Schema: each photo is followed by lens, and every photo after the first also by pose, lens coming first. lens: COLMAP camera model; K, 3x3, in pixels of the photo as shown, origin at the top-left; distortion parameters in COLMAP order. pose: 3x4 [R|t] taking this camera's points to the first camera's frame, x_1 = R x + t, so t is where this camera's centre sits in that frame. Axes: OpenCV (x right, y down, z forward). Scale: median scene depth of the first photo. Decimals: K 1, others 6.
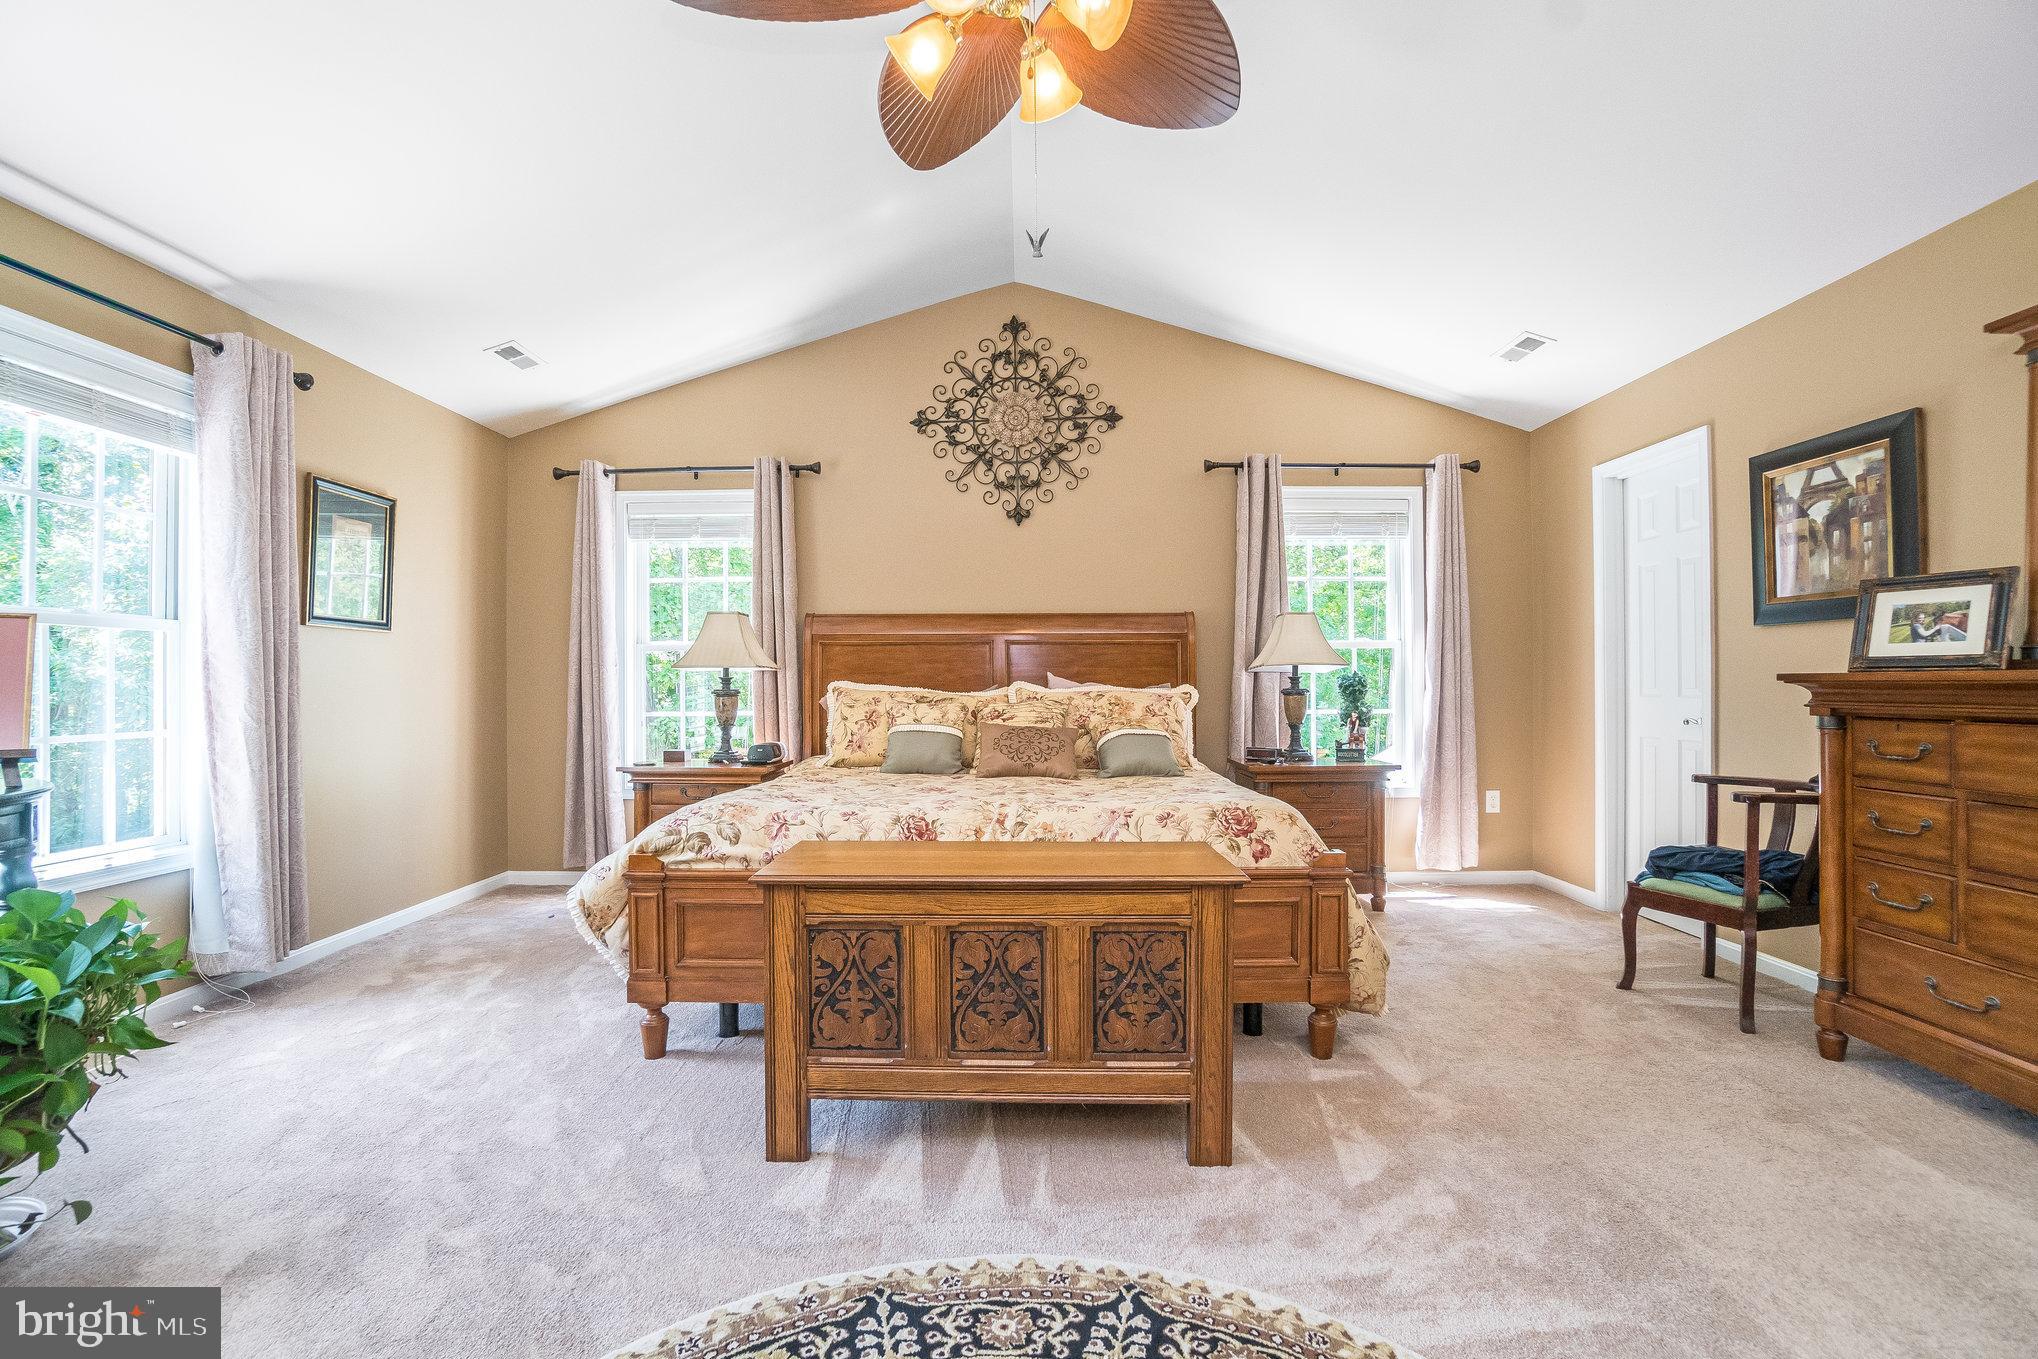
lens RADIAL K [[908.5, 0, 1009.0], [0, 908.5, 675.2], [0, 0, 1]] dist [-0.051947, 0.017635]
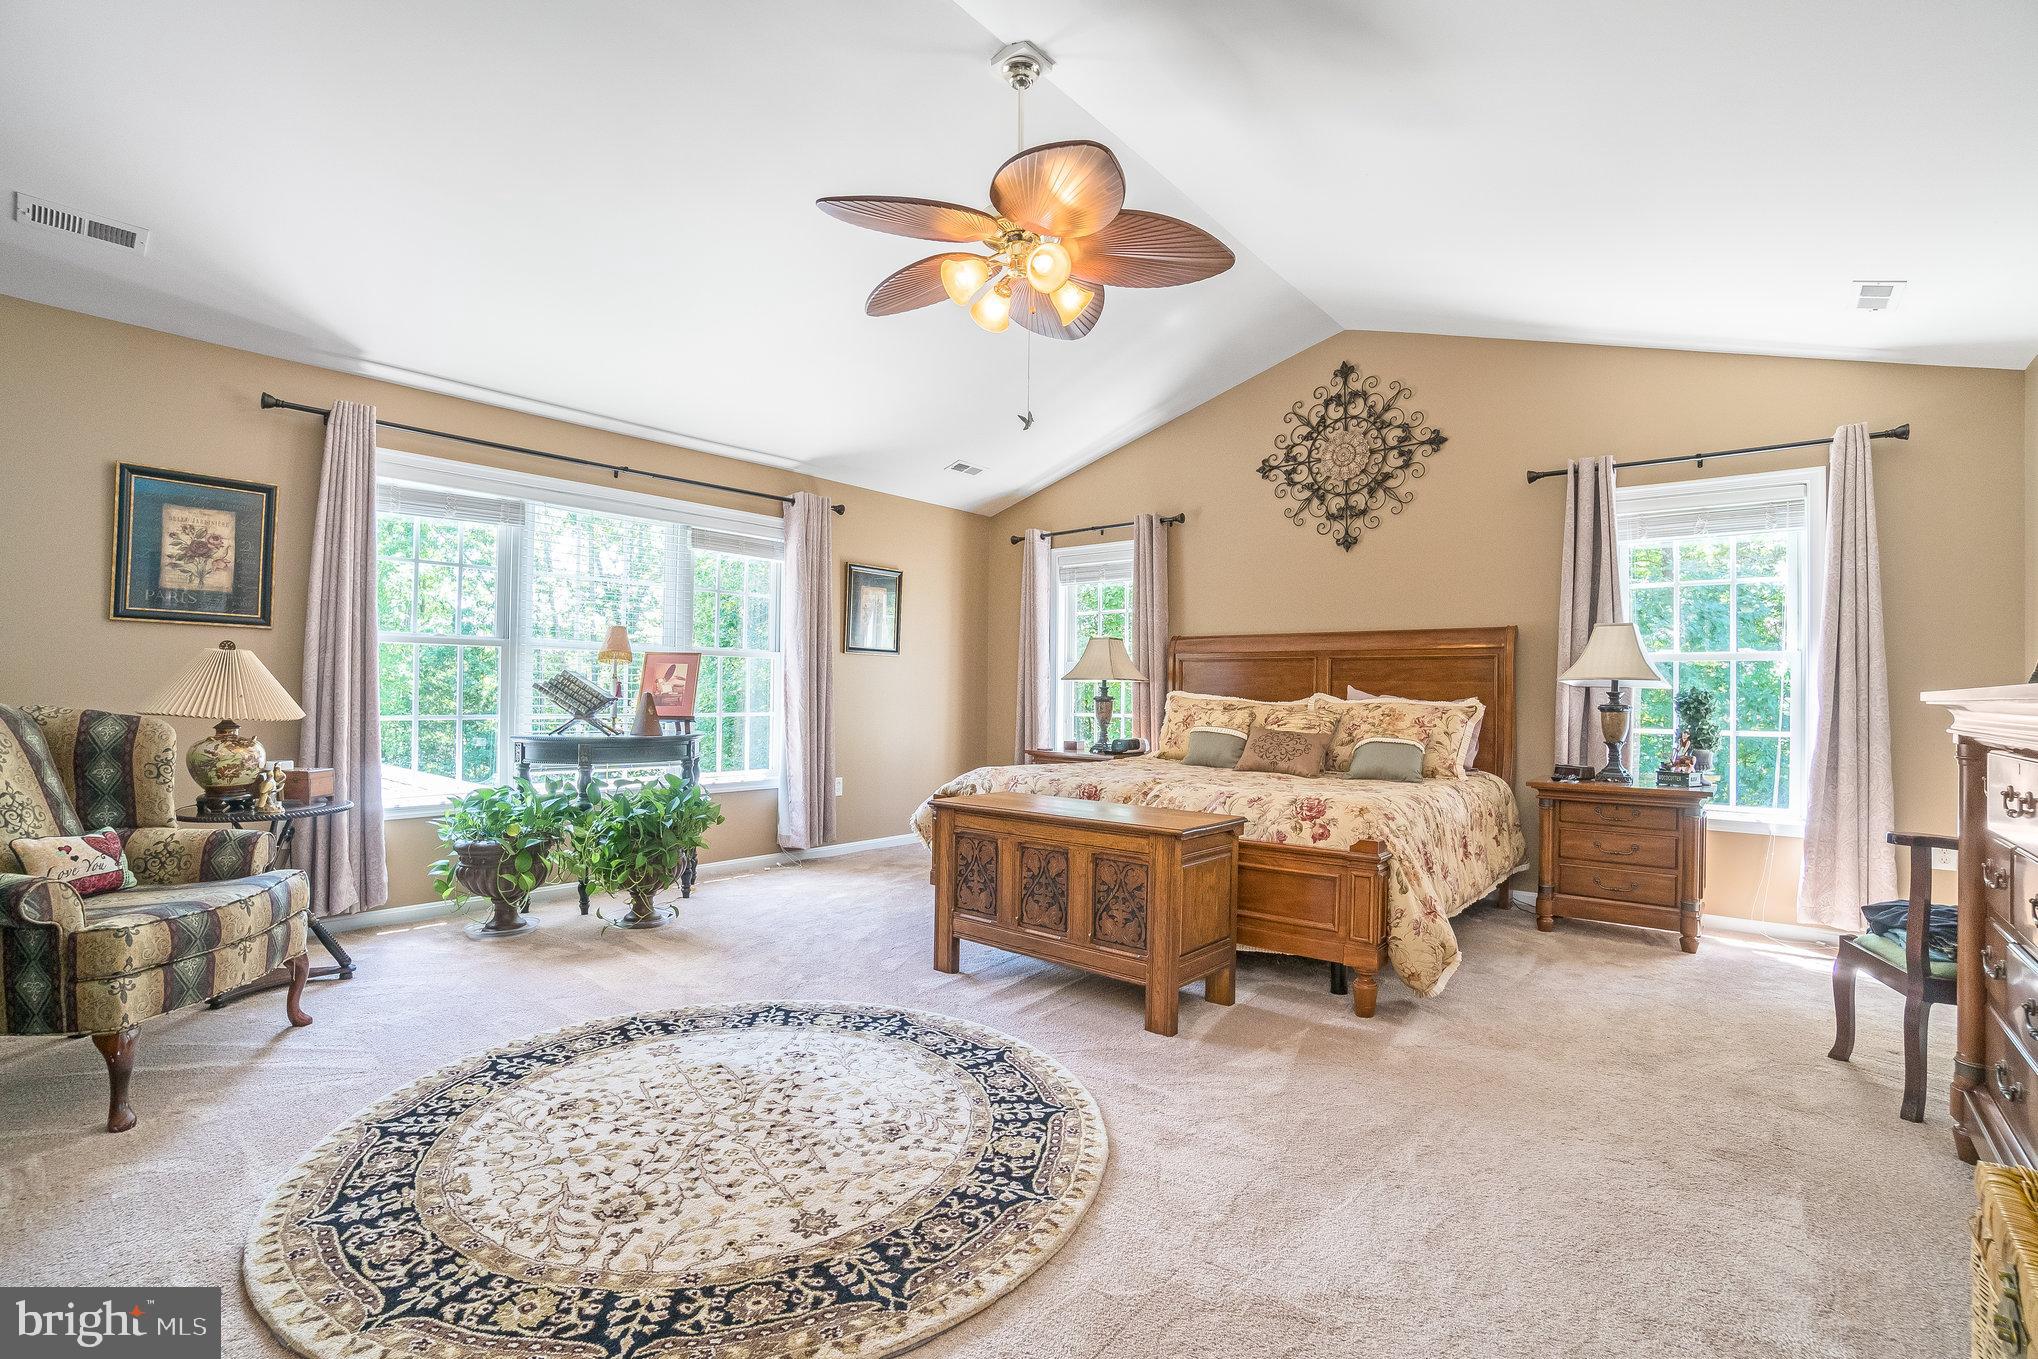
lens RADIAL K [[908.5, 0, 1010.4], [0, 908.5, 675.9], [0, 0, 1]] dist [-0.051947, 0.017635]
pose [[0.781643, 0.002041, -0.623723, 0.410574], [-0.010054, 0.999906, -0.009329, -0.000322], [0.623645, 0.013563, 0.781590, -0.116850]]
